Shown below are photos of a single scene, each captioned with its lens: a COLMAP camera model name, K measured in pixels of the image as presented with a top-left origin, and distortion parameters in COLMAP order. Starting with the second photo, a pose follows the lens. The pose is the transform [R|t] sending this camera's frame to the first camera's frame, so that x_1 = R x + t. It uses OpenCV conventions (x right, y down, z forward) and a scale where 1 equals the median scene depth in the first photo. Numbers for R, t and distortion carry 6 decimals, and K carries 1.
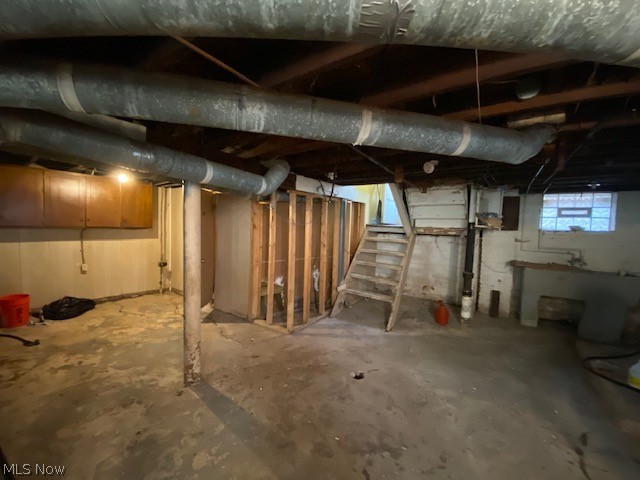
lens RADIAL K [[258.2, 0, 319.3], [0, 258.2, 241.5], [0, 0, 1]] dist [0.007202, -0.013324]
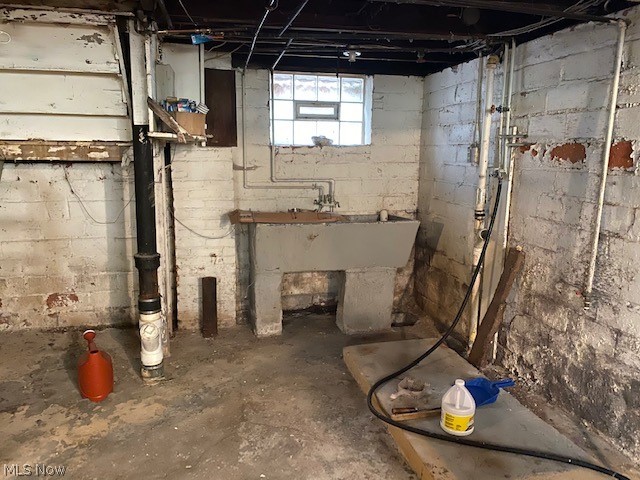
lens RADIAL K [[488.9, 0, 318.2], [0, 488.9, 237.6], [0, 0, 1]] dist [0.007229, -0.002625]
pose [[0.667127, -0.147557, 0.730184, 0.197283], [0.053705, 0.987162, 0.150421, -0.003839], [-0.743006, -0.061136, 0.666487, 0.291412]]
